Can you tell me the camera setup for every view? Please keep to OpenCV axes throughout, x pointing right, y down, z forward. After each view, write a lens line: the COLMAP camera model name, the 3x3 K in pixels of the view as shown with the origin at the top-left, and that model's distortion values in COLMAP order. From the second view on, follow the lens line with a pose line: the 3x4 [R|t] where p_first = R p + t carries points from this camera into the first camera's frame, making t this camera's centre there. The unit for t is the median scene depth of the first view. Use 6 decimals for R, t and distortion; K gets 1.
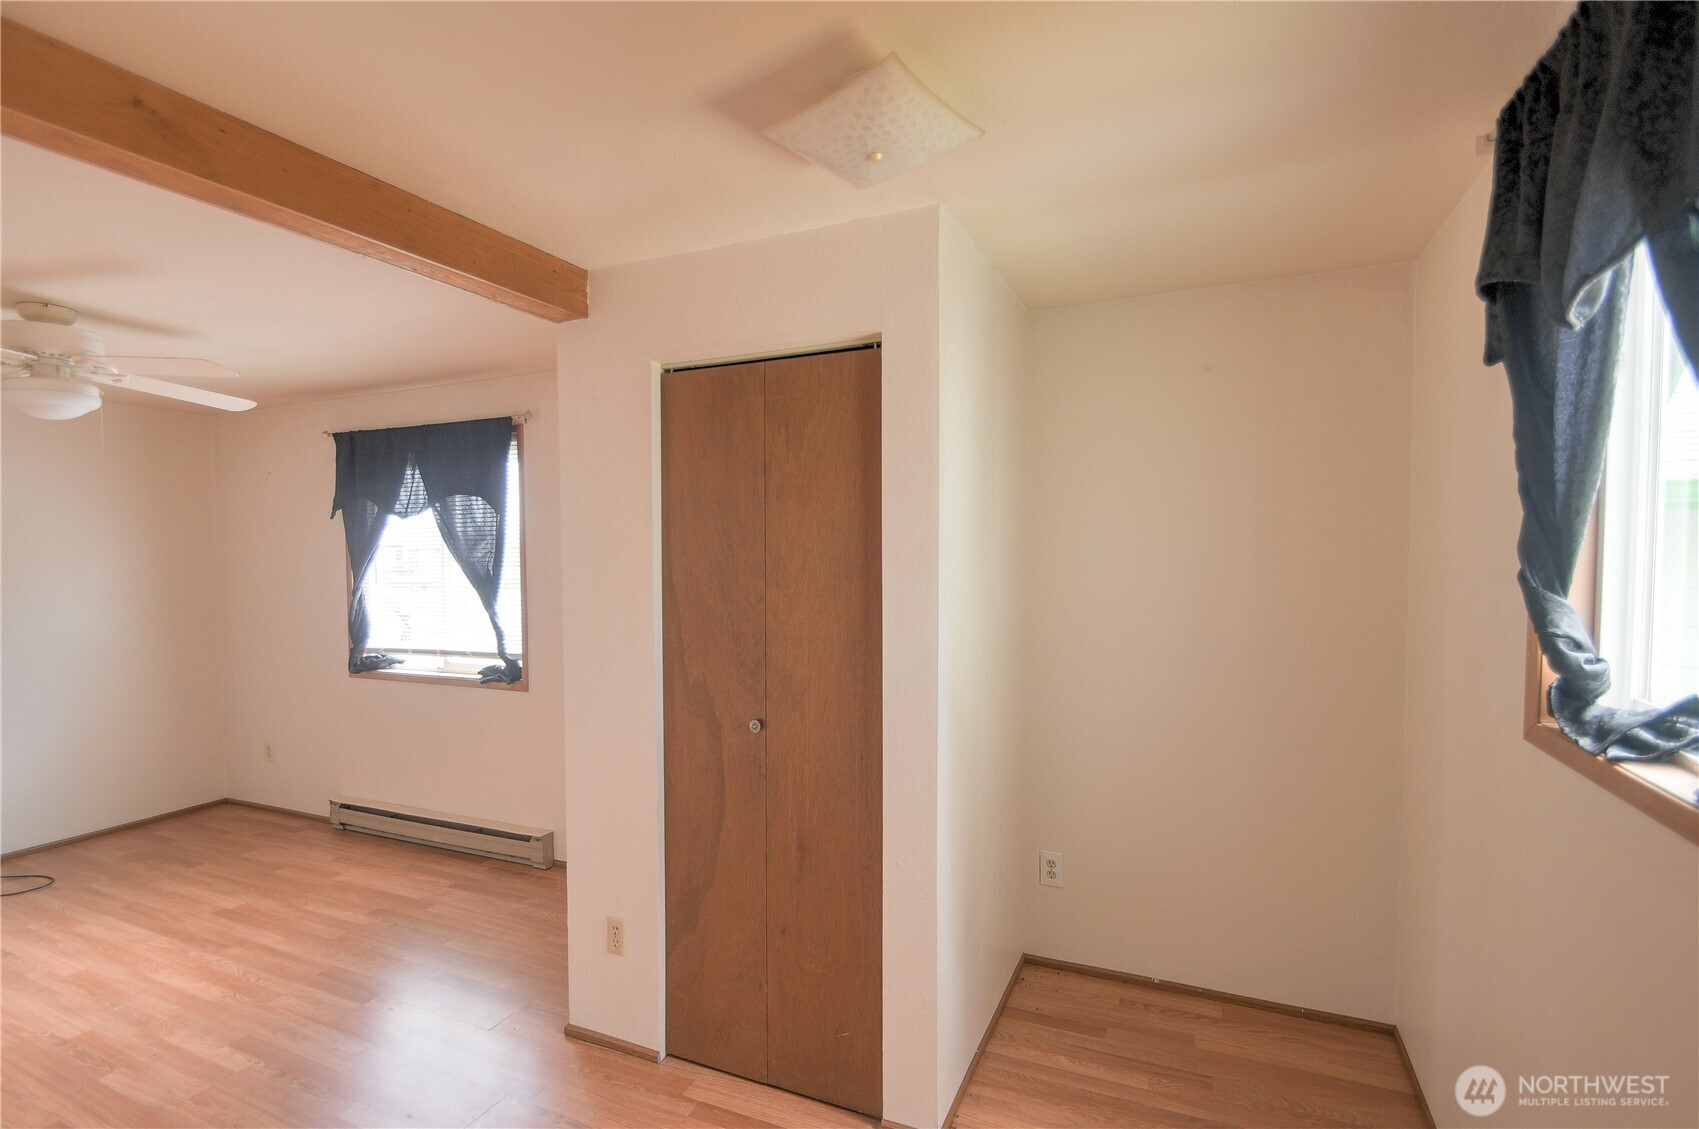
lens RADIAL K [[813.3, 0, 846.4], [0, 813.3, 580.6], [0, 0, 1]] dist [0.003804, -0.013561]
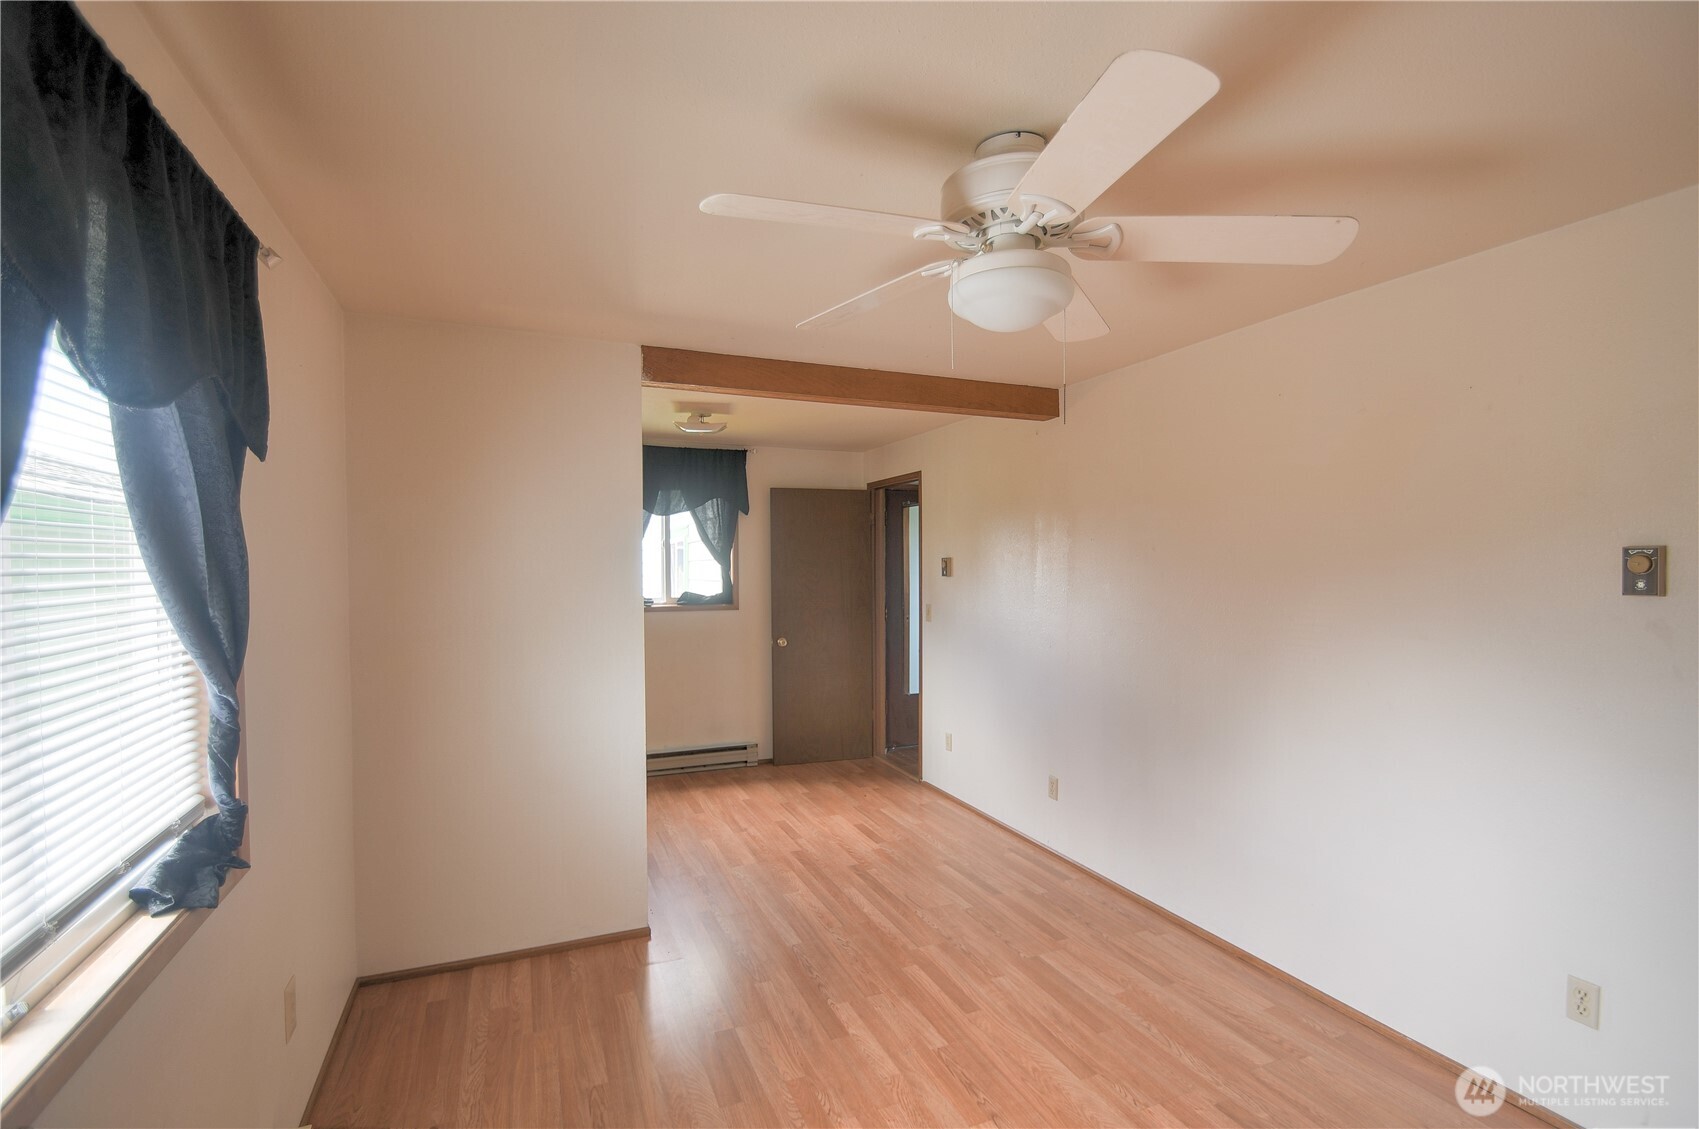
lens RADIAL K [[761.2, 0, 848.7], [0, 761.2, 581.7], [0, 0, 1]] dist [0.002545, -0.011772]
pose [[-0.734176, -0.010832, 0.678873, -1.047285], [0.032120, 0.998199, 0.050663, -0.034534], [-0.678199, 0.059001, -0.732506, 1.237411]]
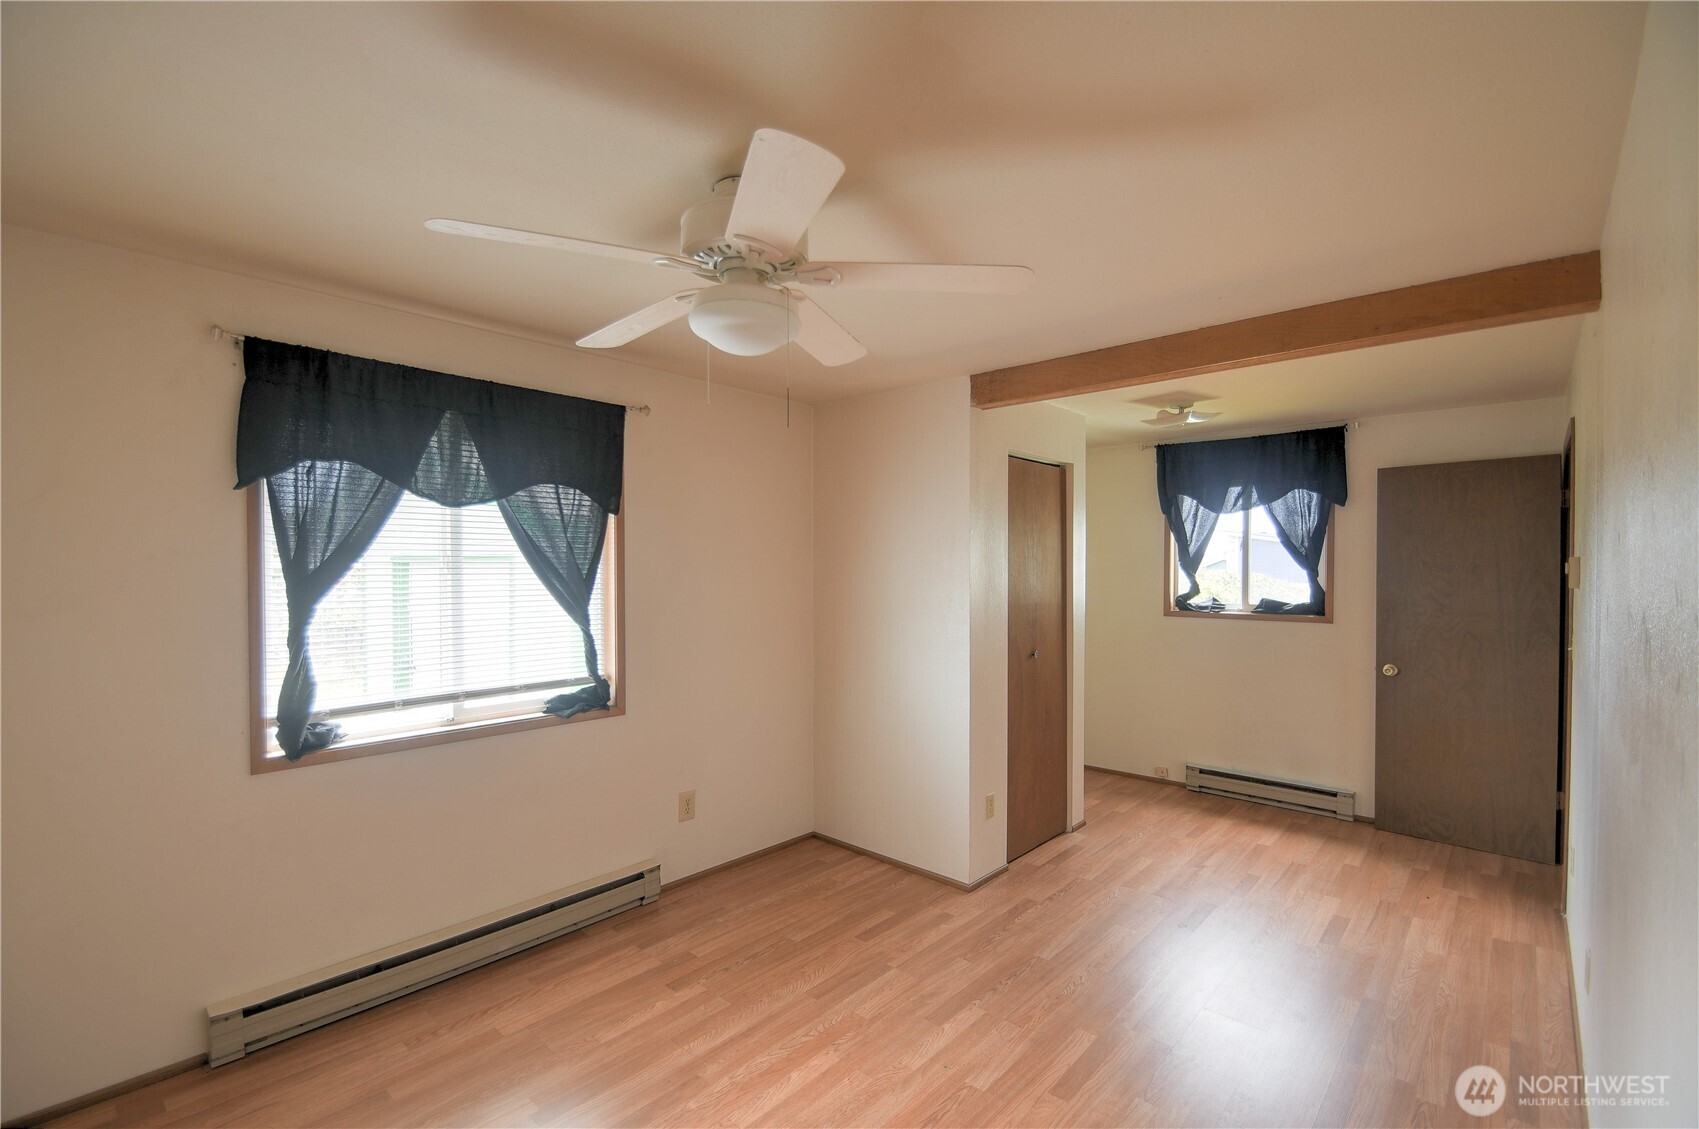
lens RADIAL K [[747.2, 0, 849.8], [0, 747.2, 571.5], [0, 0, 1]] dist [0.001031, -0.012241]
pose [[0.310682, 0.001793, 0.950512, -1.271596], [0.034823, 0.999305, -0.013267, -0.000835], [-0.949876, 0.037221, 0.310404, 0.584095]]
